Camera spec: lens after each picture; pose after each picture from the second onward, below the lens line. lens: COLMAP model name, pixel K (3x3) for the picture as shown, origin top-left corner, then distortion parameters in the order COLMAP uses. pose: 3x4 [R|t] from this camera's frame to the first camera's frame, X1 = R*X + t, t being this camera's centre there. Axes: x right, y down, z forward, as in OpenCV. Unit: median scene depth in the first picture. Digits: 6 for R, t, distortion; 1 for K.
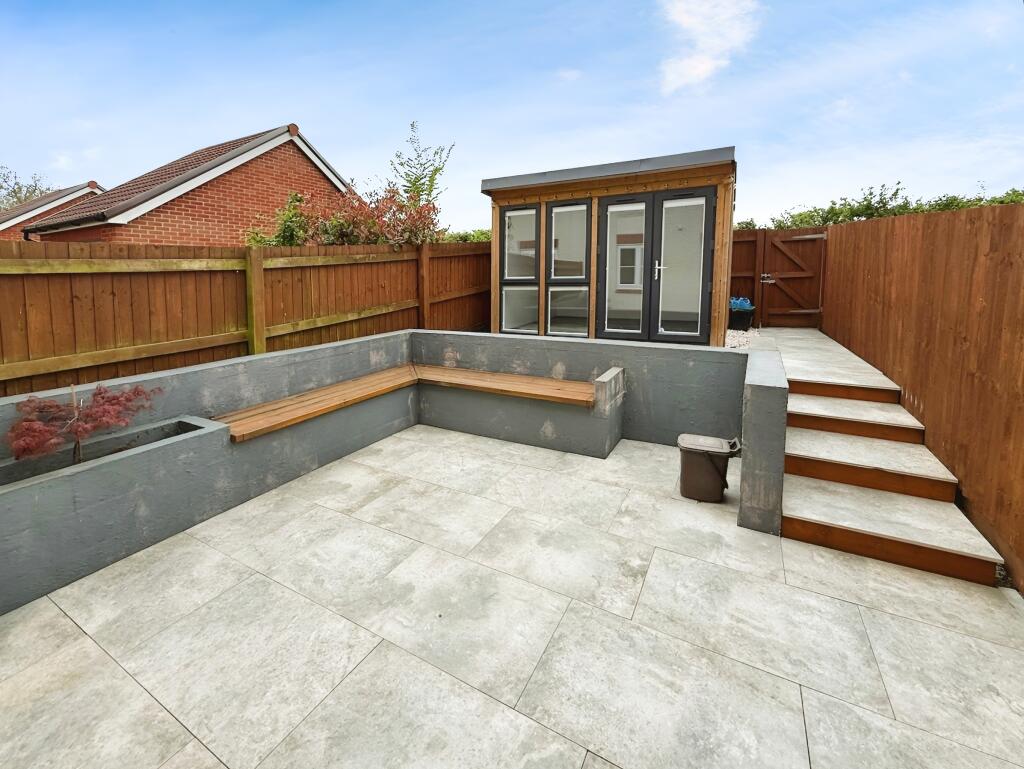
lens RADIAL K [[428.6, 0, 490.2], [0, 428.6, 335.3], [0, 0, 1]] dist [-0.024687, -0.000001]
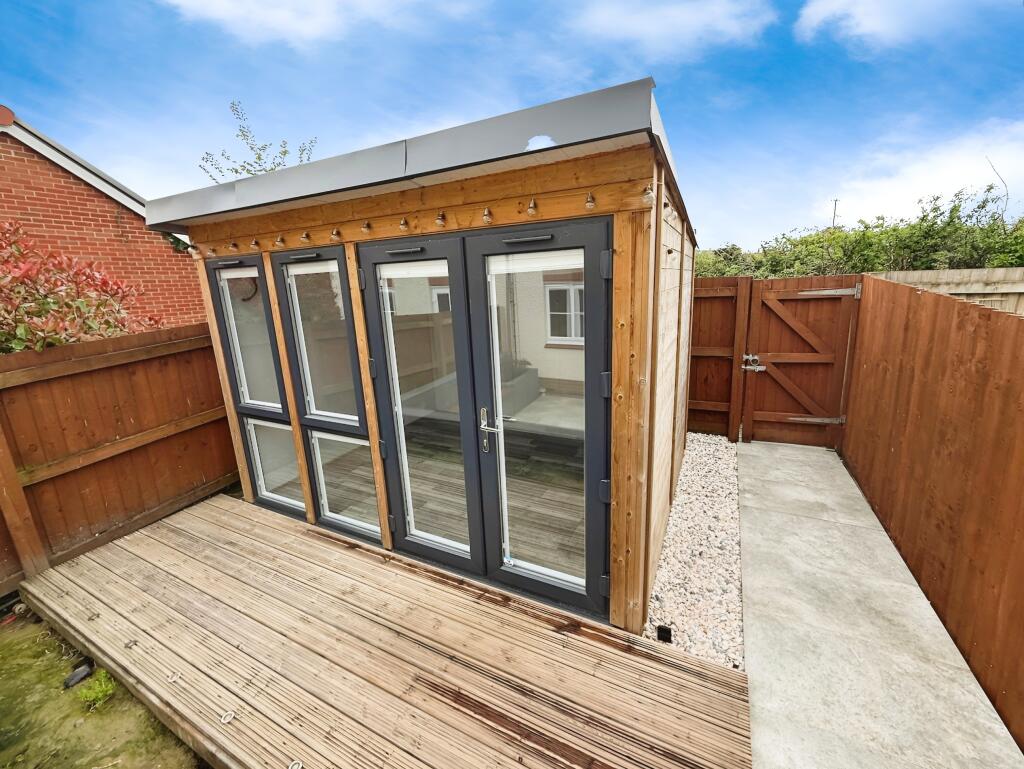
lens RADIAL K [[406.4, 0, 516.6], [0, 406.4, 381.5], [0, 0, 1]] dist [0.000426, -0.000129]
pose [[0.998249, -0.034124, 0.048319, 0.372083], [0.029575, 0.995327, 0.091916, -0.214189], [-0.051230, -0.090326, 0.994594, 0.565816]]
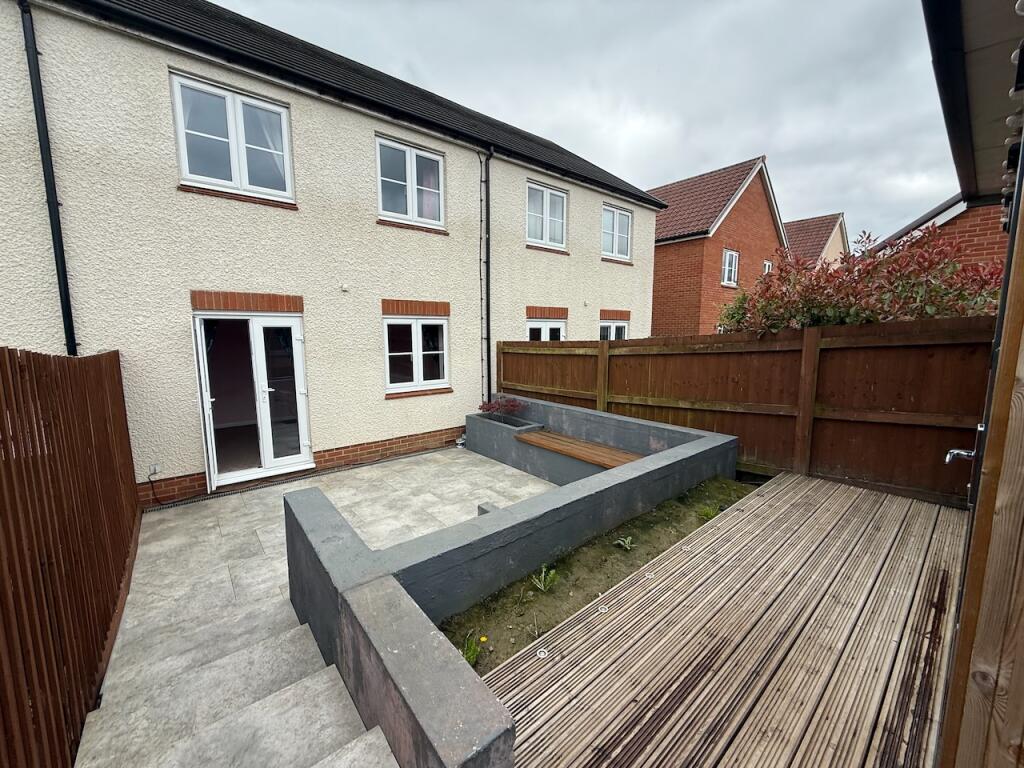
lens RADIAL K [[412.2, 0, 512.0], [0, 412.2, 384.0], [0, 0, 1]] dist [0.001481, 0.000124]
pose [[-0.342916, 0.132056, -0.930037, 0.616764], [-0.125575, 0.974739, 0.184704, -0.186885], [0.930935, 0.180128, -0.317671, 0.770336]]
